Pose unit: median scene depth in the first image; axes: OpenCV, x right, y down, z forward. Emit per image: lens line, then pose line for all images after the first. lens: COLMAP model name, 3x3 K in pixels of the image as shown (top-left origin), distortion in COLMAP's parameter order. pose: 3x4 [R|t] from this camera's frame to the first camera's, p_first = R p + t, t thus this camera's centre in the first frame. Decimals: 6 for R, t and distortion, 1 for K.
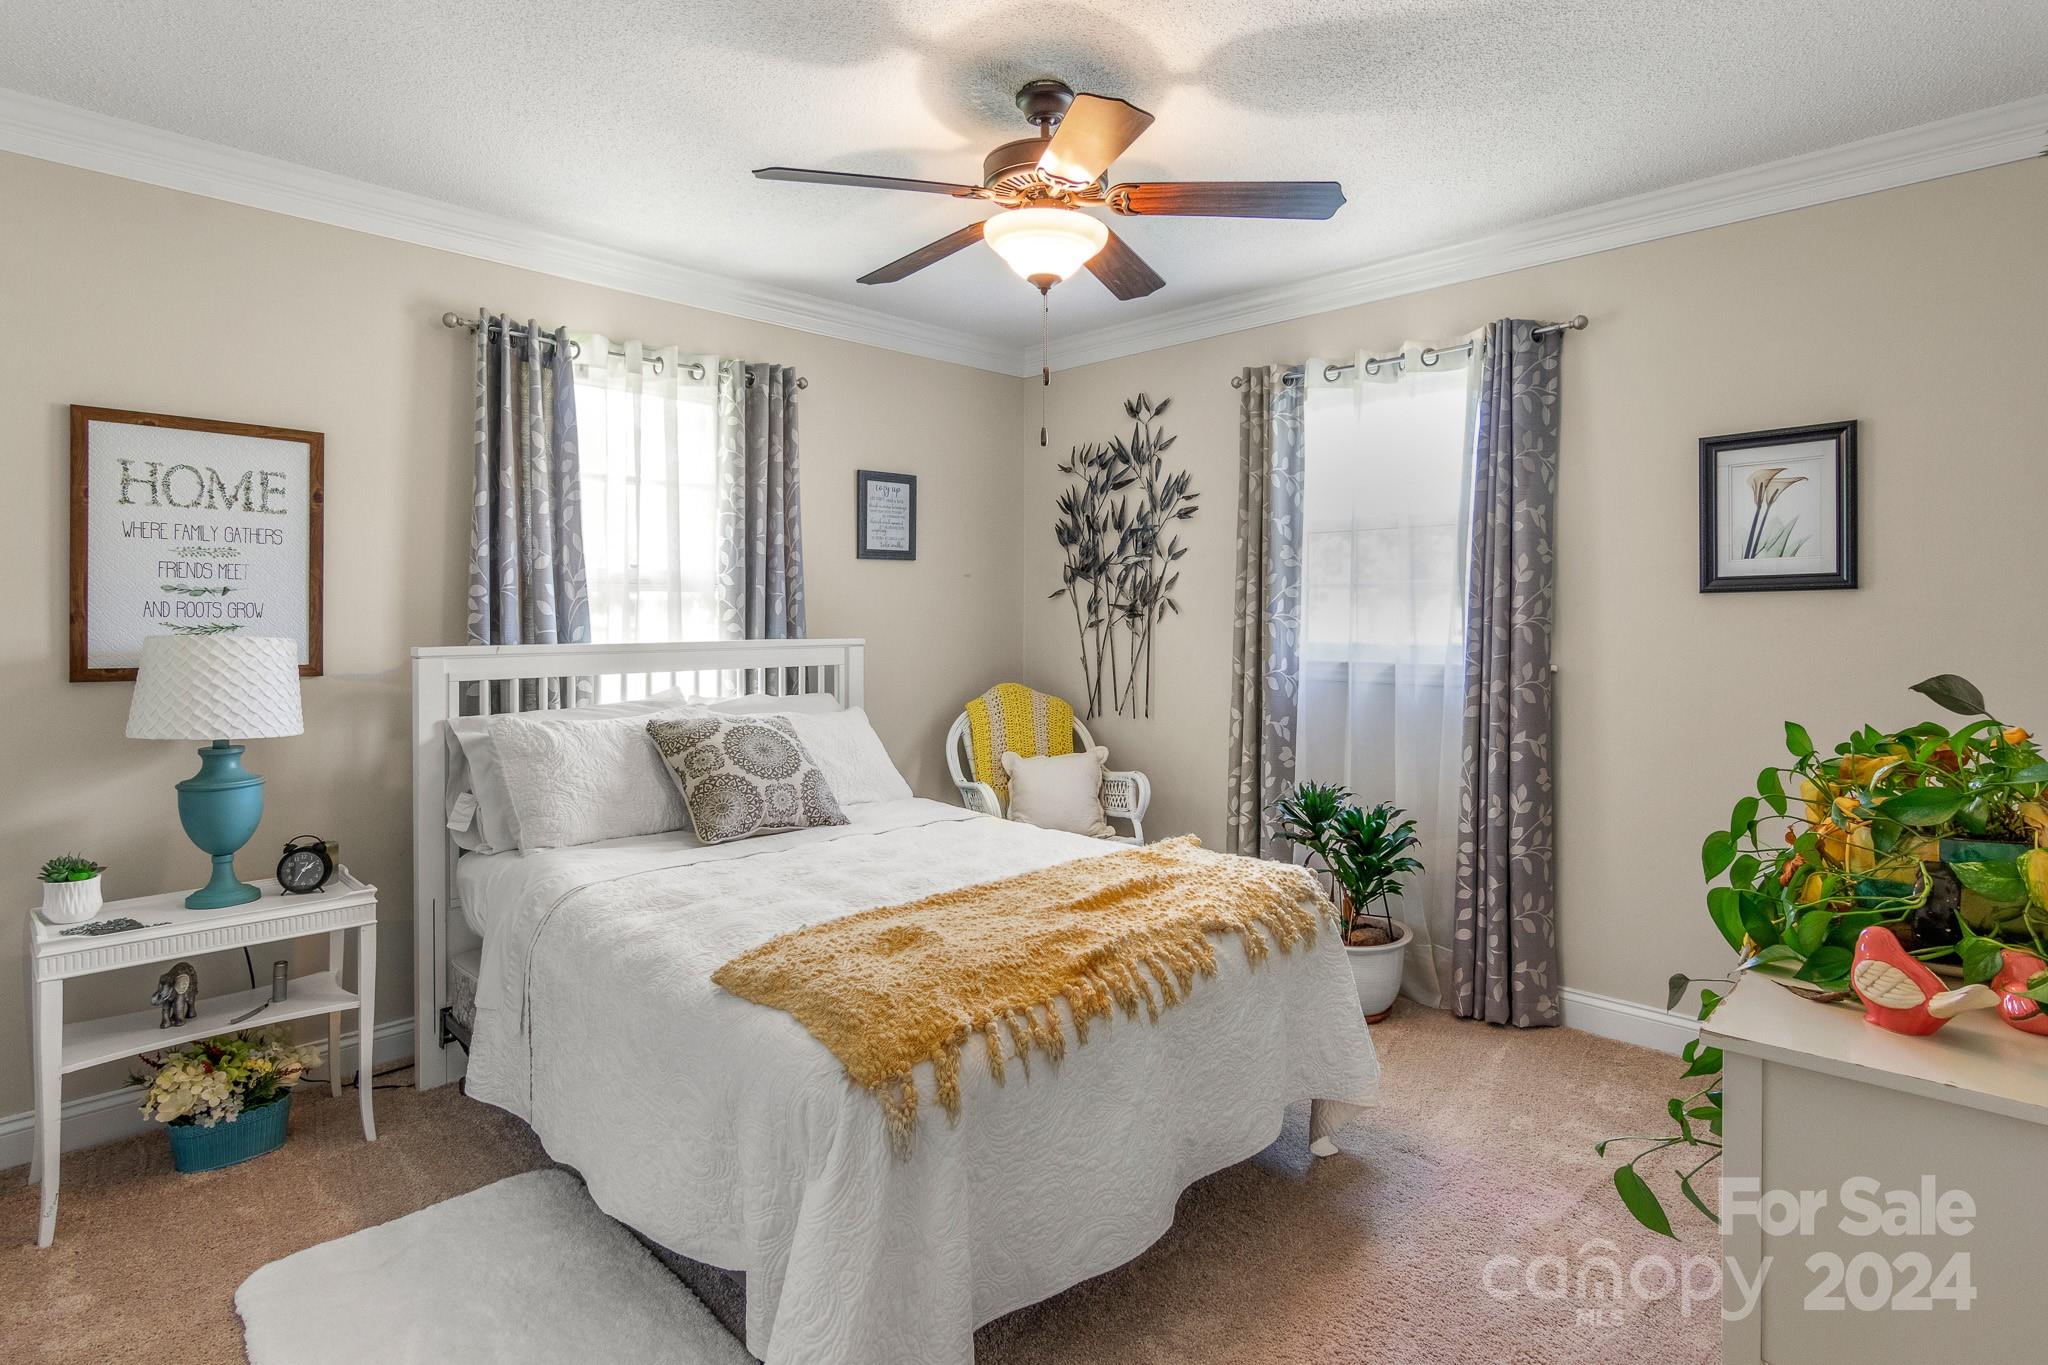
lens RADIAL K [[1057.7, 0, 1030.9], [0, 1057.7, 634.2], [0, 0, 1]] dist [0.001486, 0.000459]
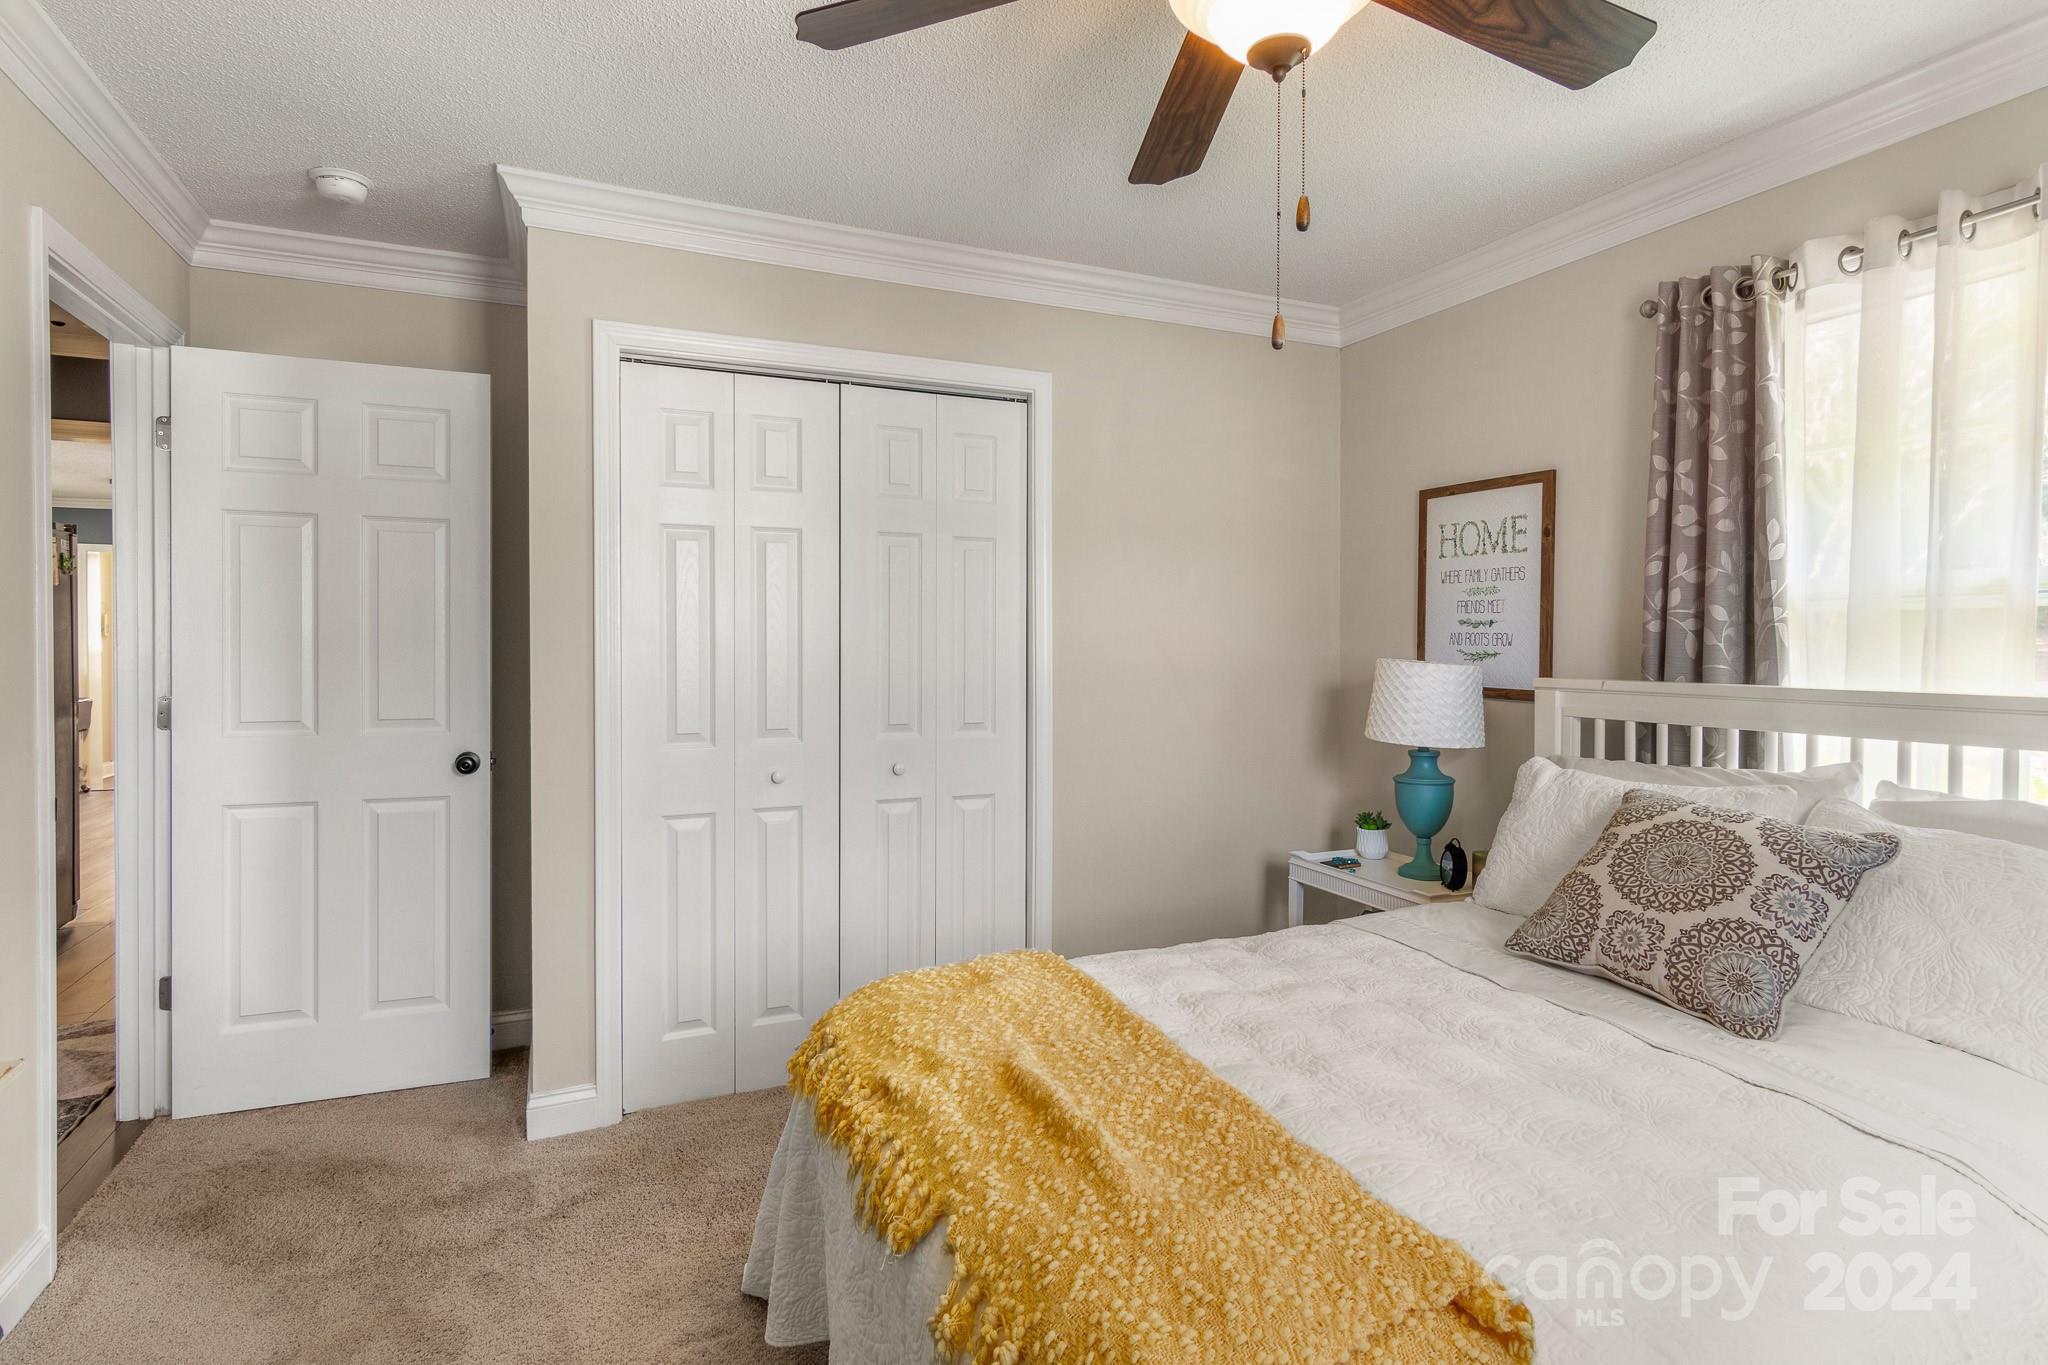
lens RADIAL K [[1057.7, 0, 1030.9], [0, 1057.7, 634.2], [0, 0, 1]] dist [0.001486, 0.000459]
pose [[-0.360537, -0.008095, -0.932710, 0.489918], [-0.022345, 0.999750, -0.000039, -0.016703], [0.932477, 0.020827, -0.360628, 0.907610]]
